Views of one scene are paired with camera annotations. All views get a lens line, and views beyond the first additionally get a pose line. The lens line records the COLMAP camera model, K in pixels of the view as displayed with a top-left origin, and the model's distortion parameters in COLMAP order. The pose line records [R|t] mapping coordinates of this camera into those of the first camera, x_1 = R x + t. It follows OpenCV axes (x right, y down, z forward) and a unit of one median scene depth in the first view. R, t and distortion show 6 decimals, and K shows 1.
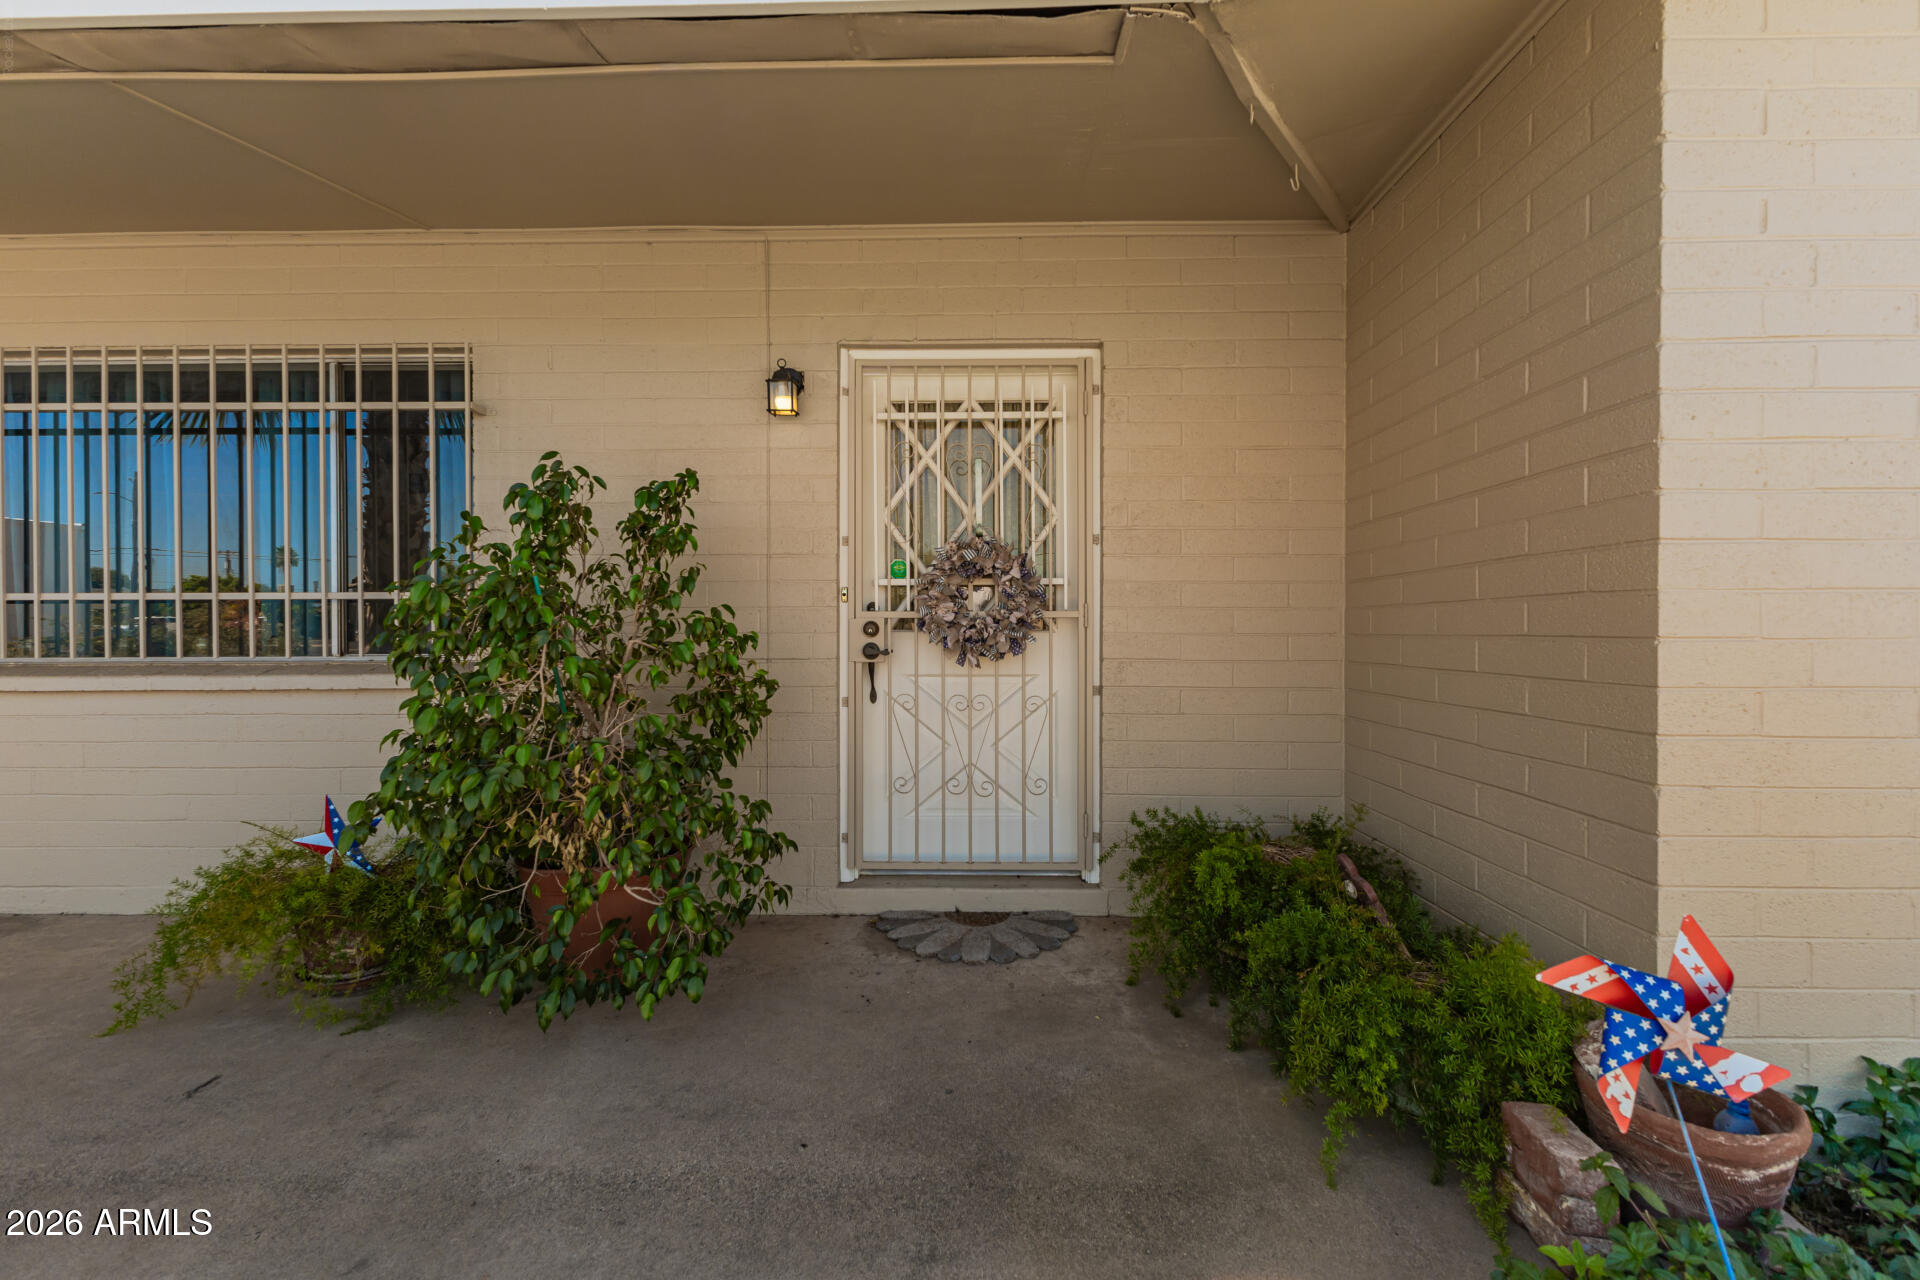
lens RADIAL K [[847.6, 0, 969.9], [0, 847.6, 640.7], [0, 0, 1]] dist [0.014681, -0.003920]
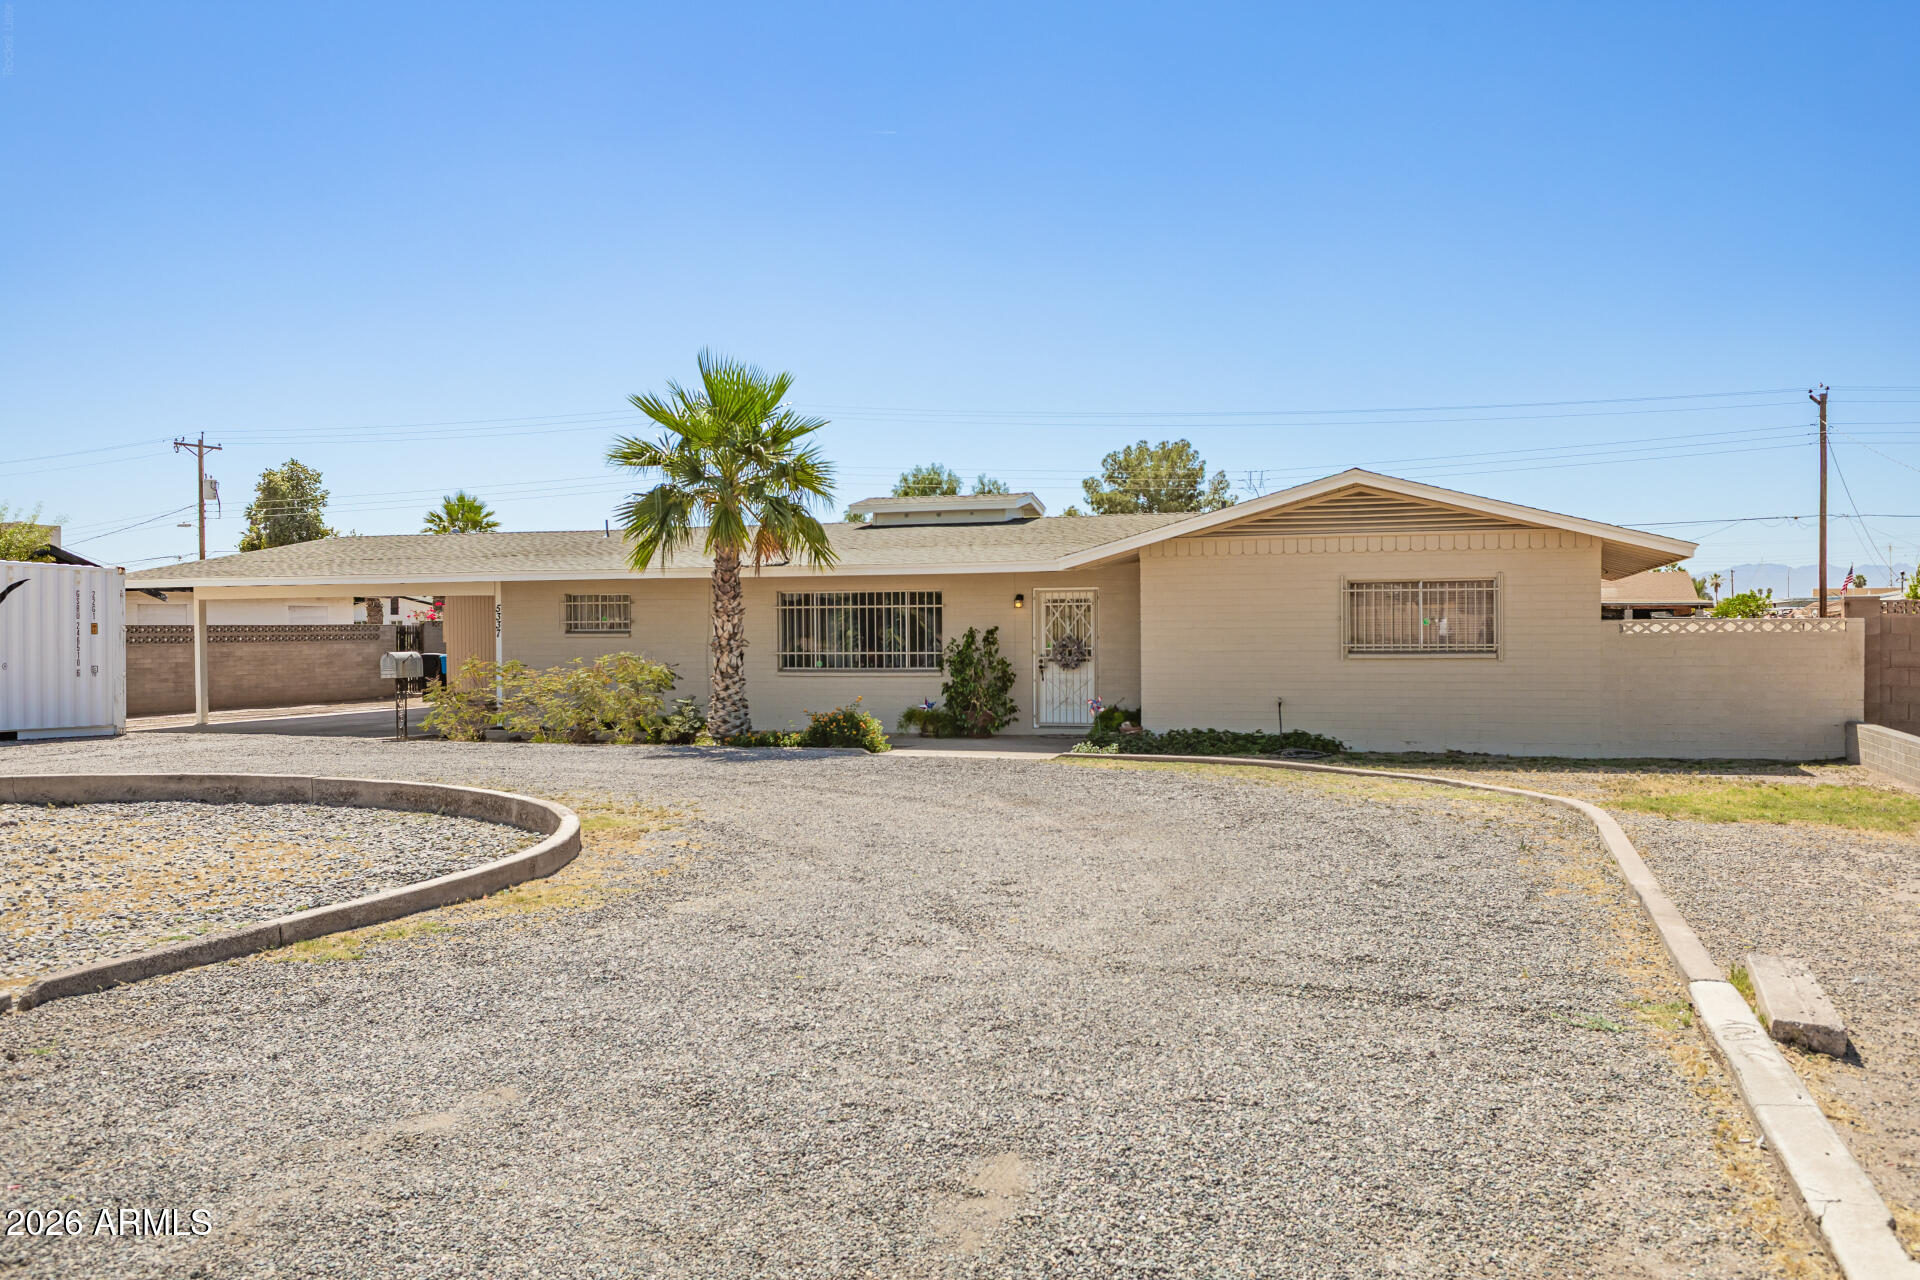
lens RADIAL K [[1689.9, 0, 963.3], [0, 1689.9, 637.6], [0, 0, 1]] dist [-0.005688, -0.000508]
pose [[0.960293, -0.000236, -0.278994, 1.666089], [0.003119, 0.999946, 0.009890, -0.195470], [0.278977, -0.010367, 0.960242, -6.381816]]
